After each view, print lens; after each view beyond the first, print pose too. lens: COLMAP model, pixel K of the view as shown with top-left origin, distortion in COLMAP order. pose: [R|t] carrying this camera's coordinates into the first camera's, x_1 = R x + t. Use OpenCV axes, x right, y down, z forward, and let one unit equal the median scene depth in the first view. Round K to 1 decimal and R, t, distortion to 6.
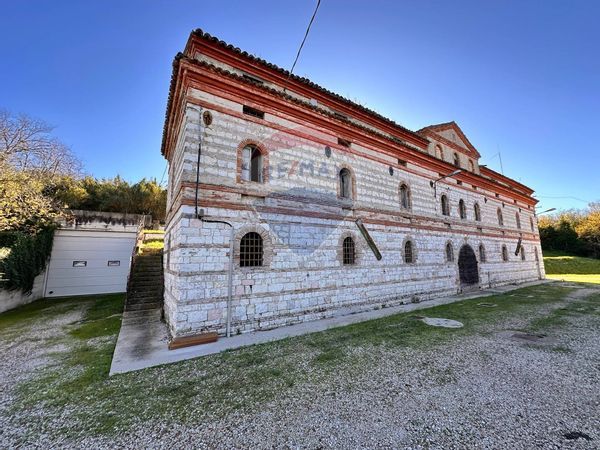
lens RADIAL K [[242.7, 0, 298.4], [0, 242.7, 224.8], [0, 0, 1]] dist [-0.003186, -0.000157]
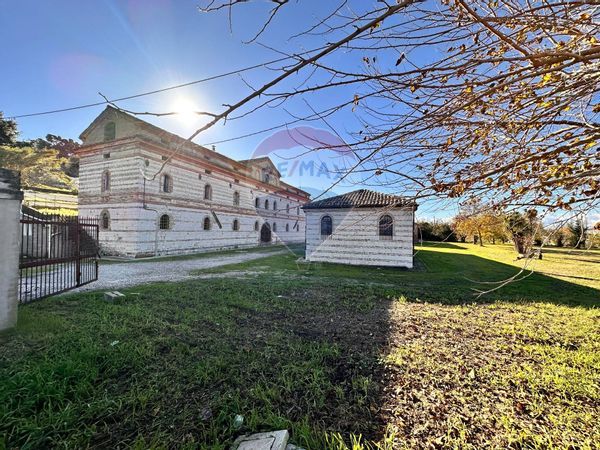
lens RADIAL K [[242.7, 0, 300.6], [0, 242.7, 227.3], [0, 0, 1]] dist [-0.003186, -0.000157]
pose [[0.820500, 0.038286, 0.570363, -0.320394], [-0.115527, 0.988273, 0.099854, -0.164320], [-0.559852, -0.147823, 0.815300, -1.174246]]
